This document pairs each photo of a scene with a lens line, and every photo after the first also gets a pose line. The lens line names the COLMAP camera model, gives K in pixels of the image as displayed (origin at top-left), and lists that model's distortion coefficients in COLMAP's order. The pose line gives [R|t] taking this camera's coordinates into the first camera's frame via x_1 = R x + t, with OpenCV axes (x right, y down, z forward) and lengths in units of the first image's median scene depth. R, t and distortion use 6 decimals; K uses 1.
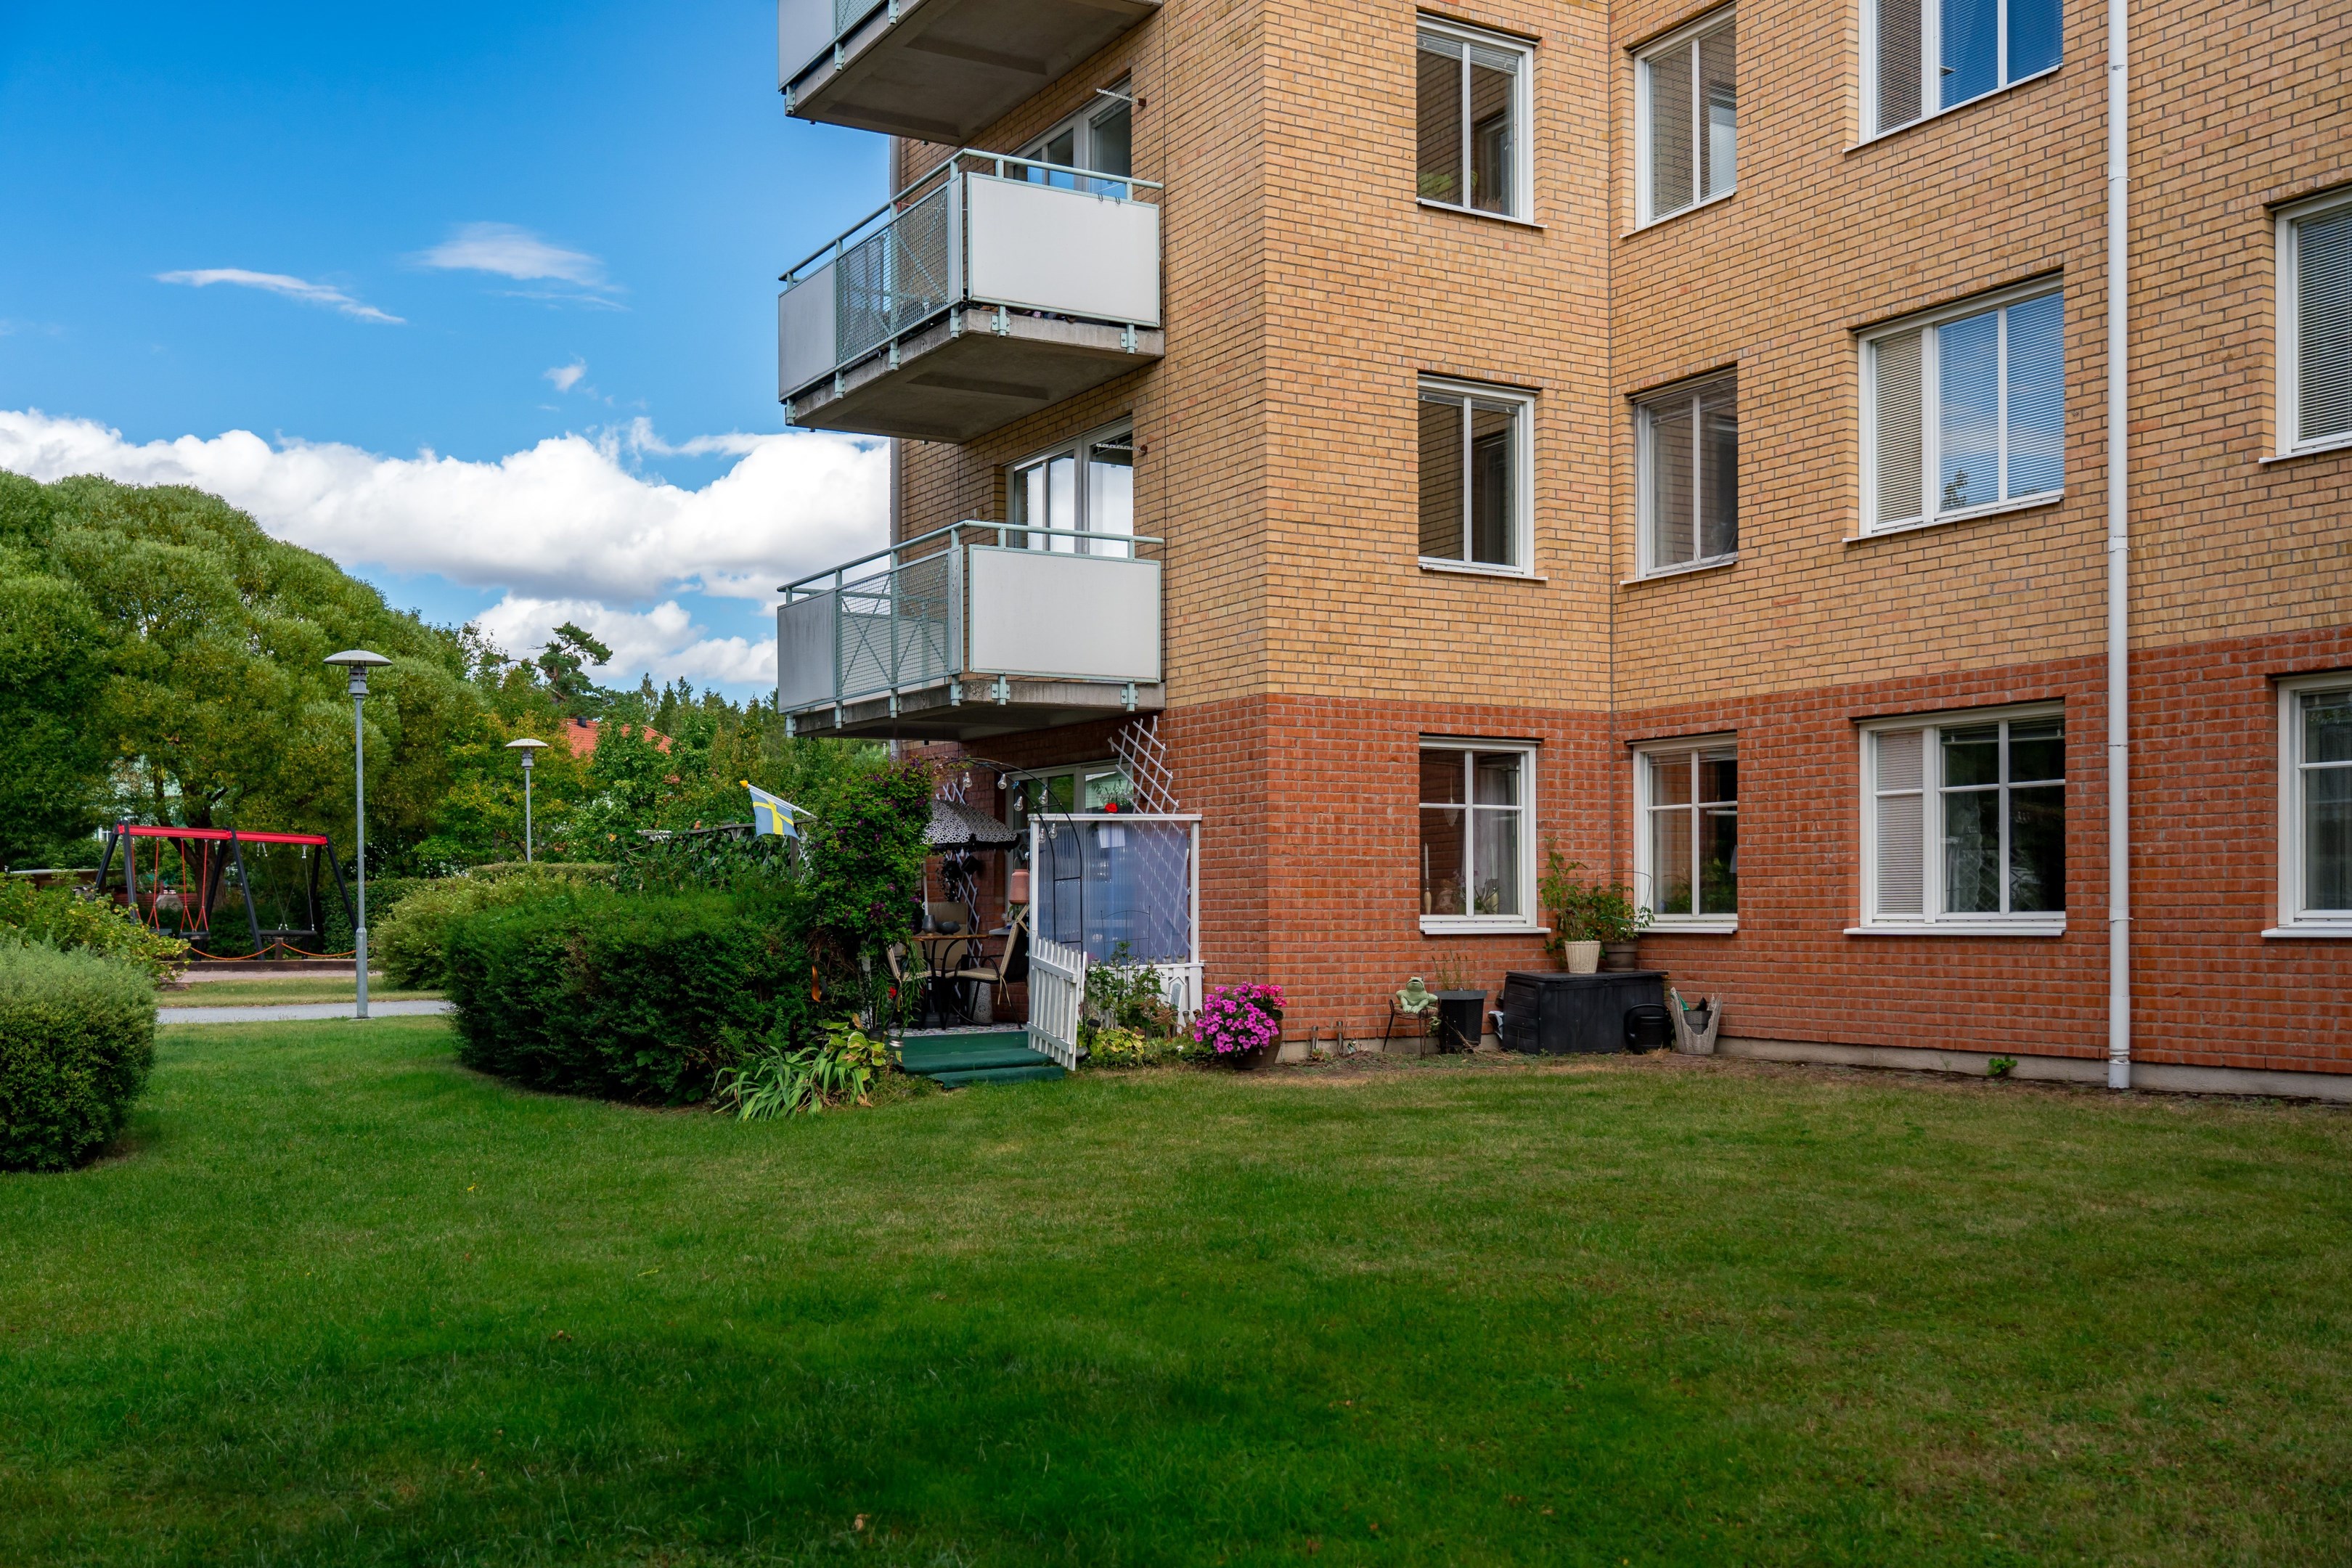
lens RADIAL K [[2229.9, 0, 1176.0], [0, 2229.9, 784.0], [0, 0, 1]] dist [0.000250, -0.002387]
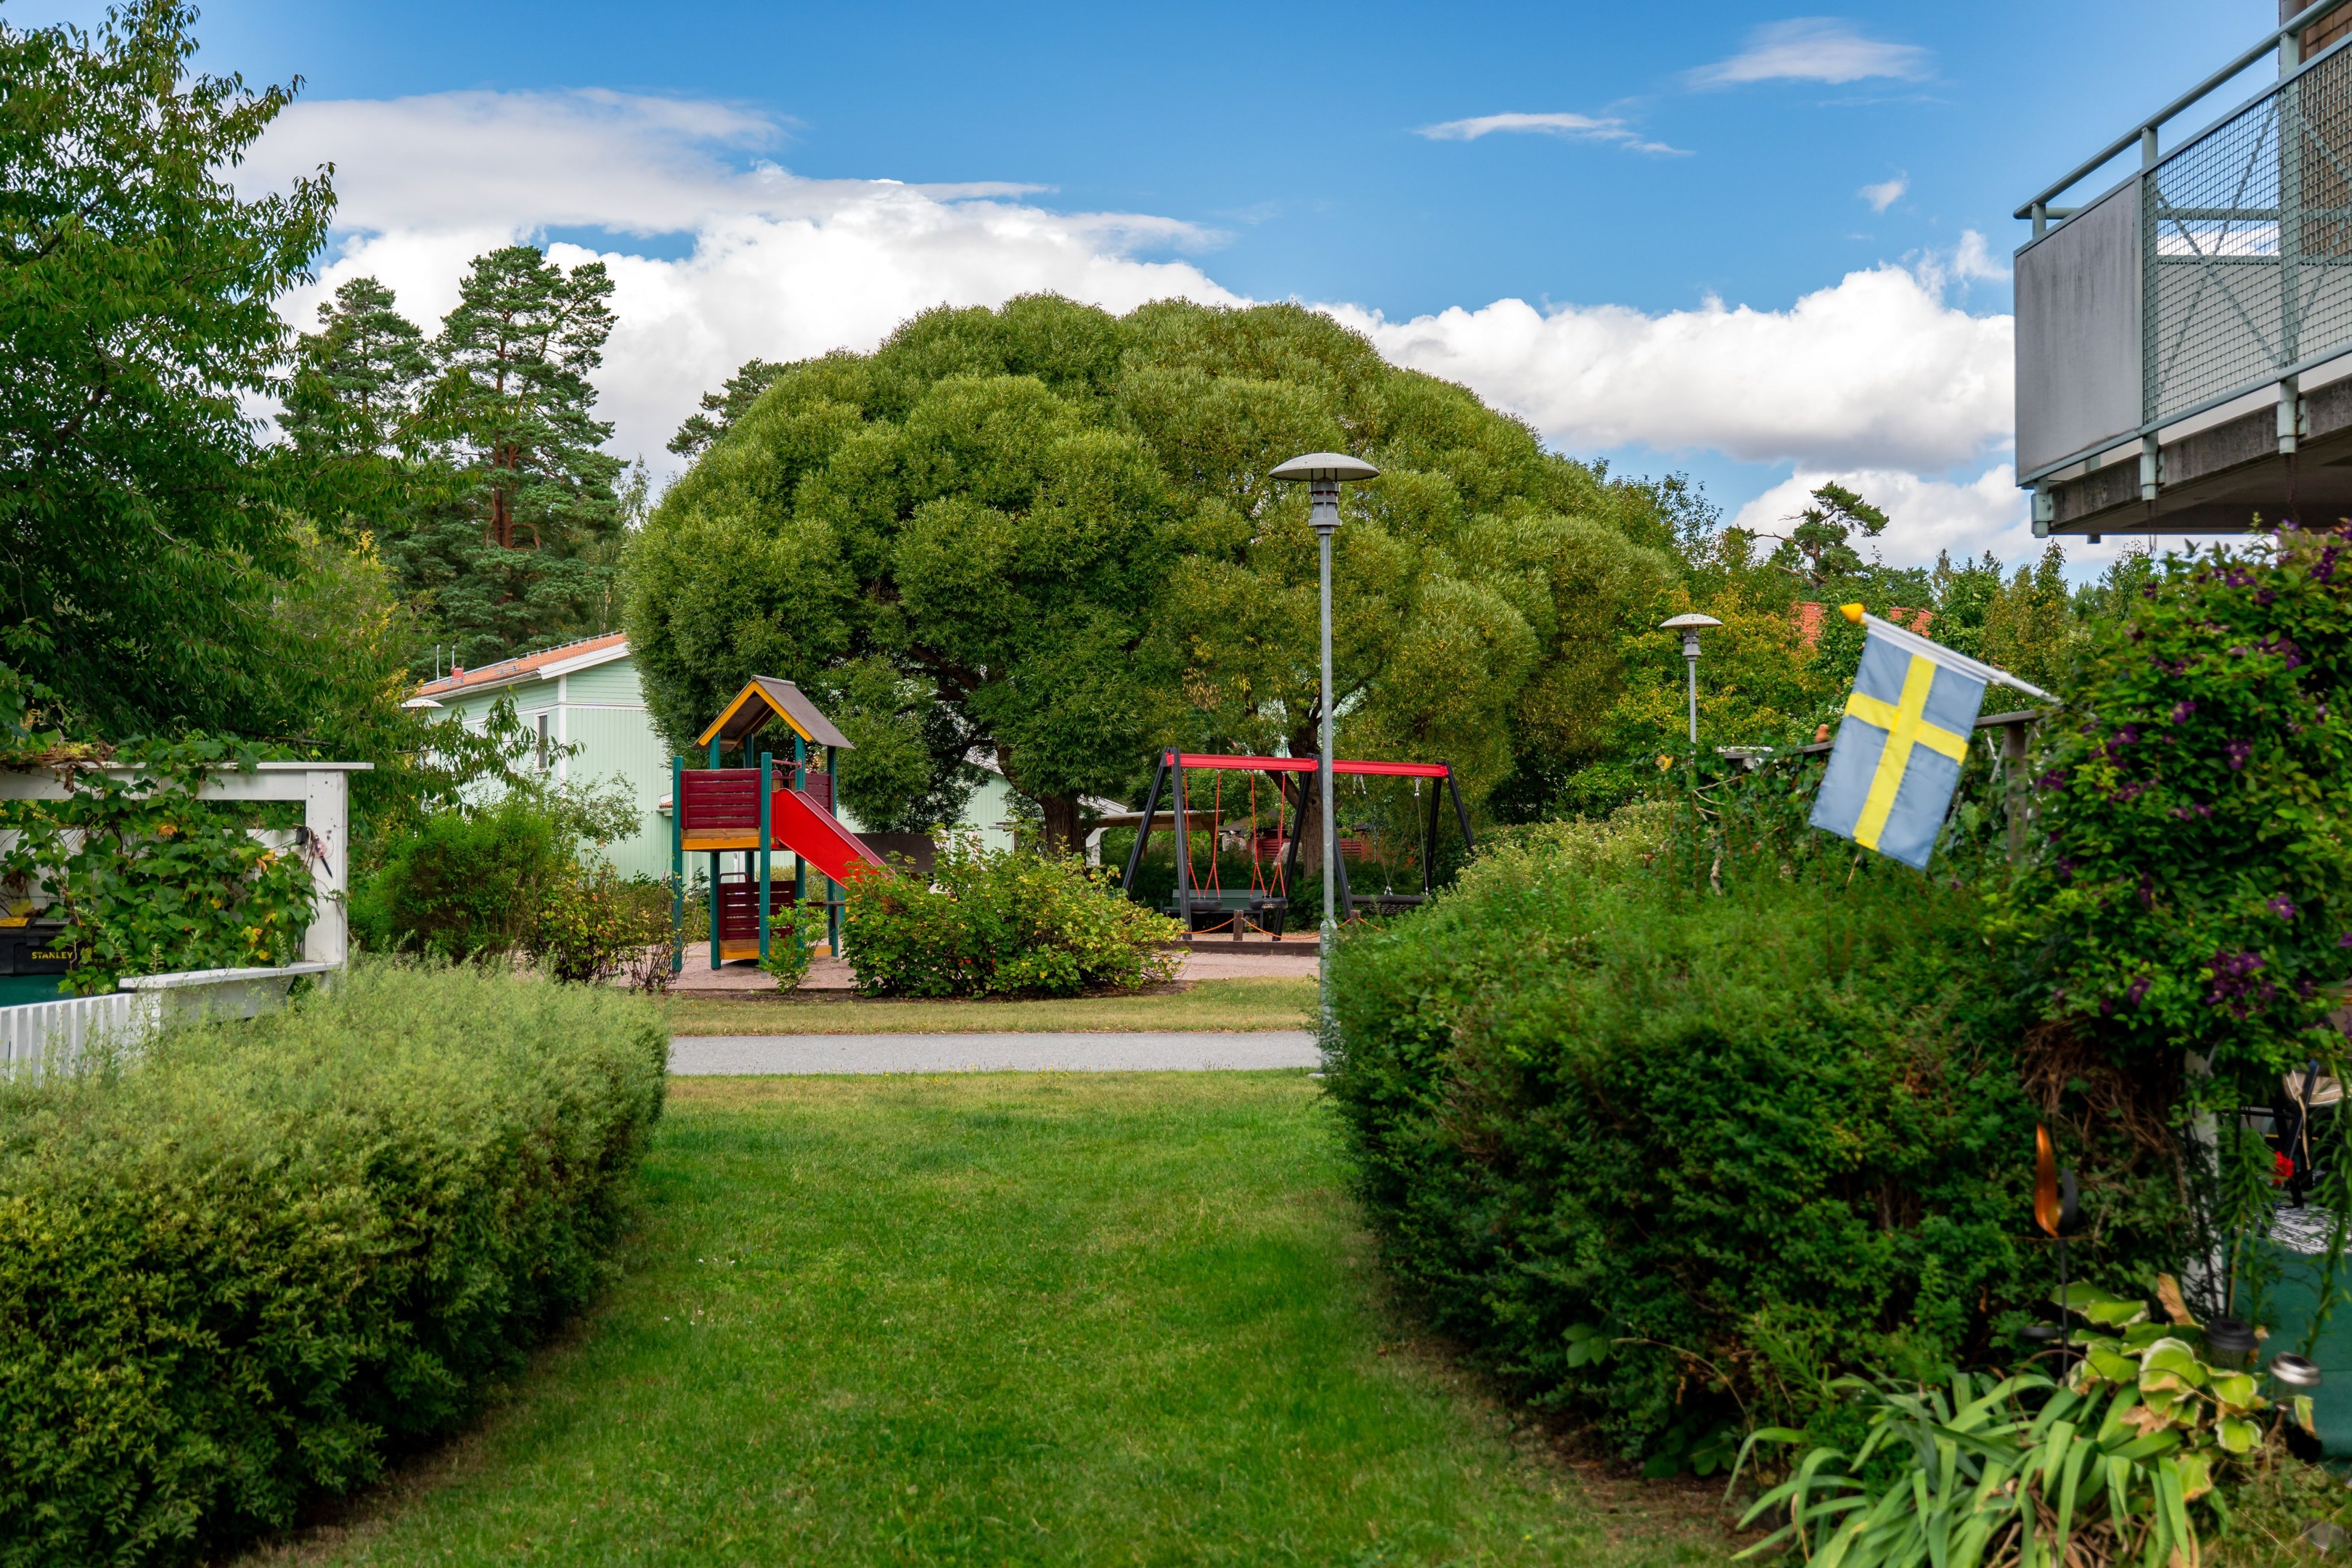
lens RADIAL K [[2789.5, 0, 1176.4], [0, 2789.5, 905.3], [0, 0, 1]] dist [-0.011564, 0.005546]
pose [[0.876005, 0.011604, -0.482163, -0.021542], [0.024748, 0.997312, 0.068966, 0.004182], [0.481667, -0.072348, 0.873363, 0.167652]]
